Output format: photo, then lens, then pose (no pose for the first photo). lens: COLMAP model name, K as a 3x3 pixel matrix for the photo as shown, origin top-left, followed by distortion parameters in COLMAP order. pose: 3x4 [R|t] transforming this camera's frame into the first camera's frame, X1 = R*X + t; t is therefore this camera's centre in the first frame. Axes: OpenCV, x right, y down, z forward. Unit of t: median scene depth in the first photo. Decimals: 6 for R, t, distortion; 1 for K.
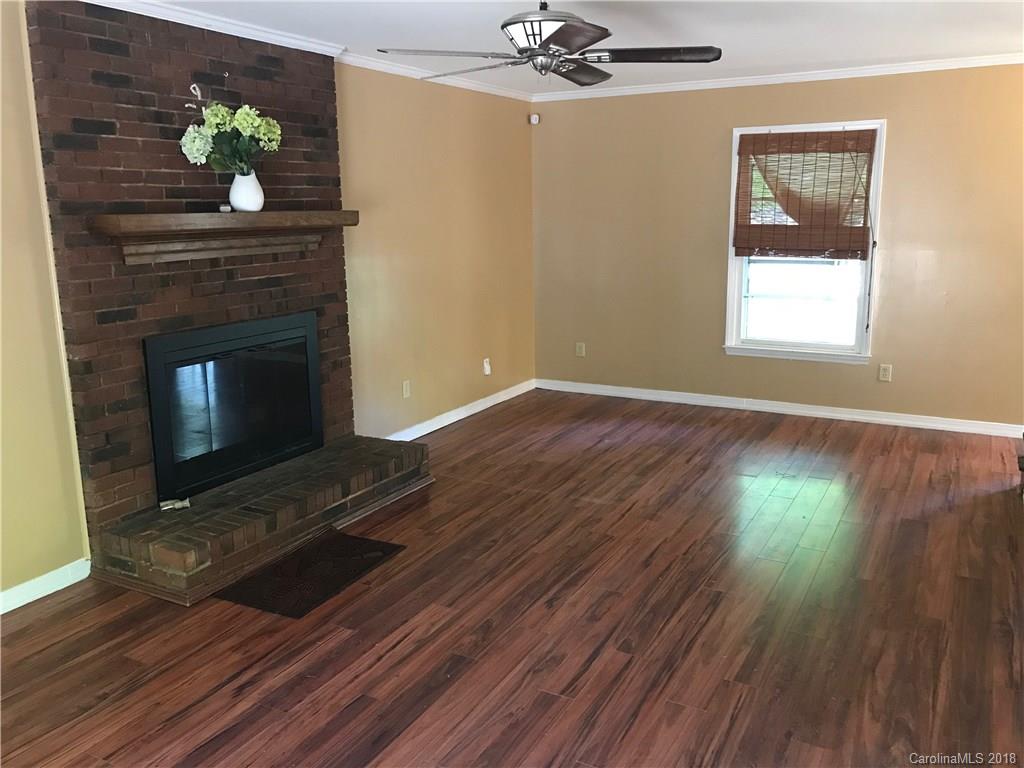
lens RADIAL K [[842.1, 0, 513.9], [0, 842.1, 379.2], [0, 0, 1]] dist [0.054985, -0.109981]
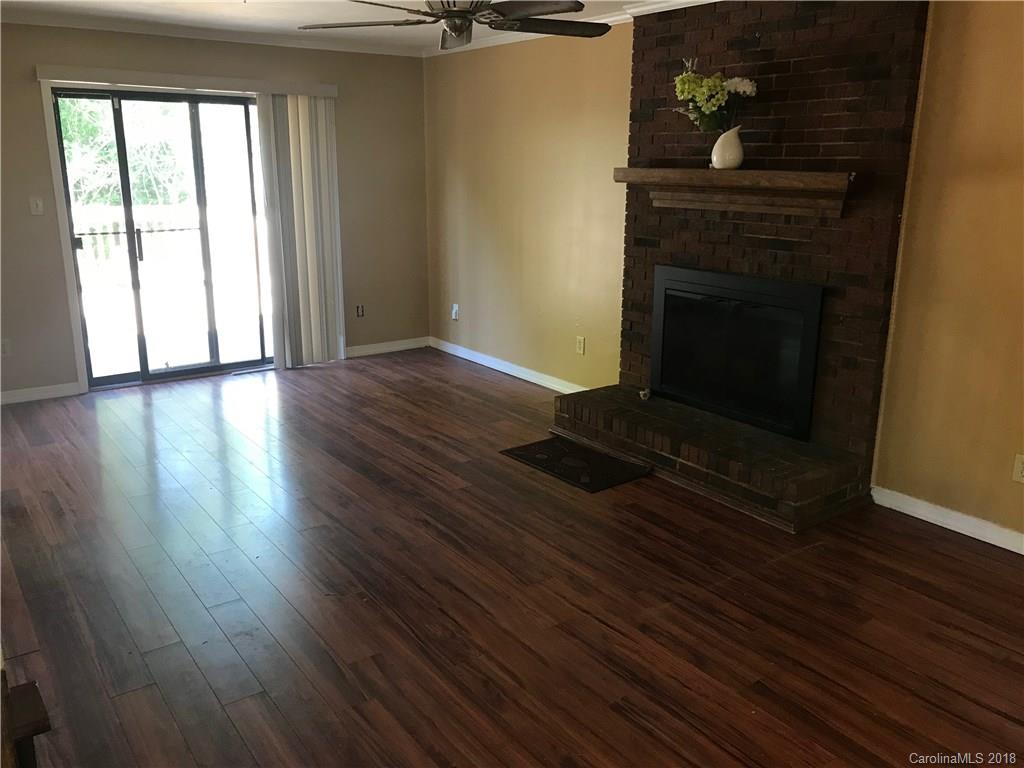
lens RADIAL K [[842.1, 0, 513.9], [0, 842.1, 379.2], [0, 0, 1]] dist [0.054985, -0.109981]
pose [[-0.432081, 0.236618, -0.870240, 0.749782], [-0.188518, 0.919950, 0.343735, -0.258747], [0.881911, 0.312577, -0.352886, 1.170664]]
